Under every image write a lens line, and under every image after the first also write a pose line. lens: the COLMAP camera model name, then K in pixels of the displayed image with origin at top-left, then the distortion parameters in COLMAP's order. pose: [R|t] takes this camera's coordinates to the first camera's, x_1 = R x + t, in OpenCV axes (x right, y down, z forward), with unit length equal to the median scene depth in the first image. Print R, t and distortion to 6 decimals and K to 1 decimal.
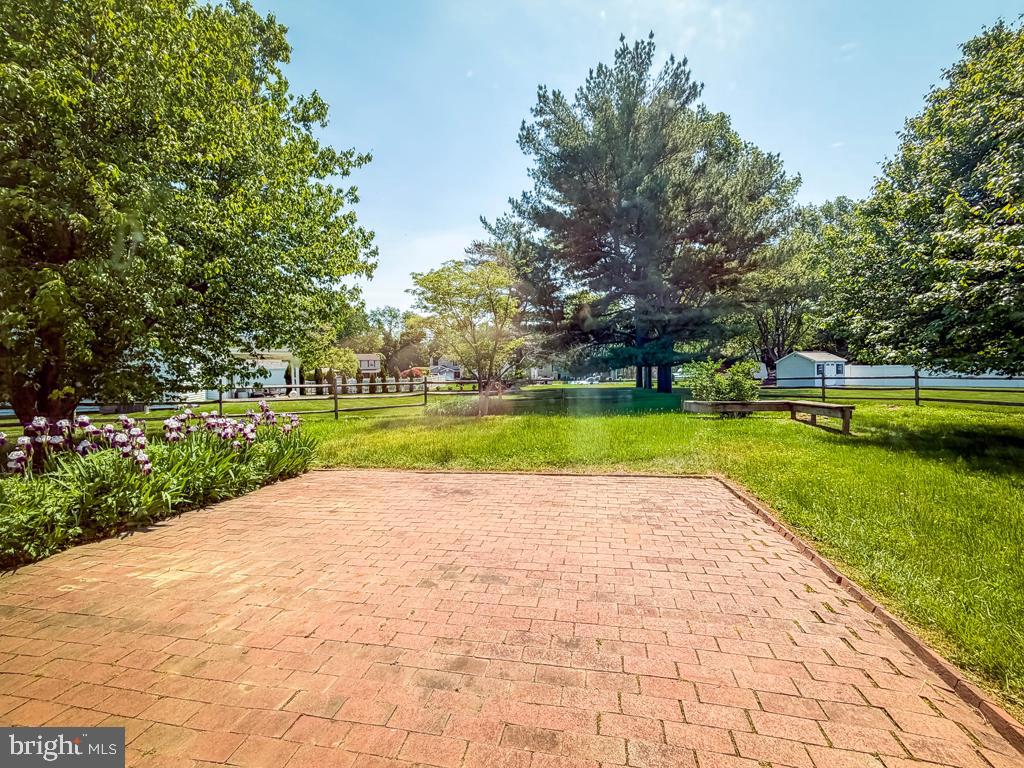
lens RADIAL K [[415.1, 0, 510.4], [0, 415.1, 386.6], [0, 0, 1]] dist [0.000839, 0.000158]
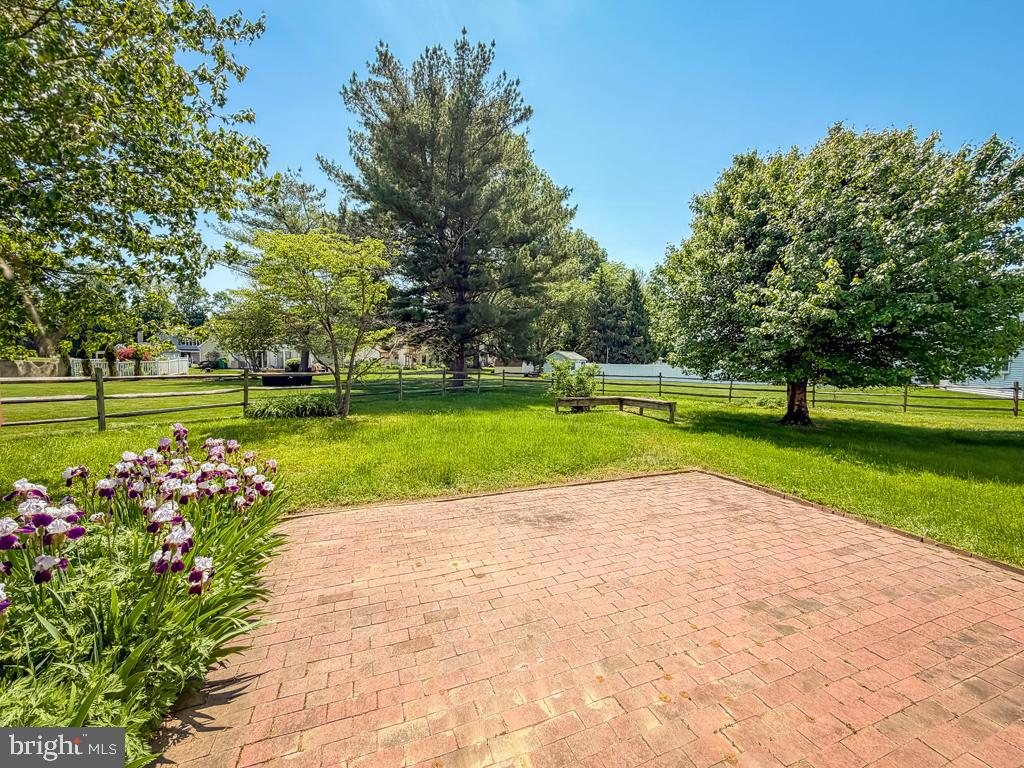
lens RADIAL K [[416.6, 0, 516.6], [0, 416.6, 382.7], [0, 0, 1]] dist [0.000740, 0.000054]
pose [[0.838765, 0.008219, 0.544432, -0.342524], [-0.019574, 0.999695, 0.015065, -0.025911], [-0.544142, -0.023293, 0.838670, 0.149462]]
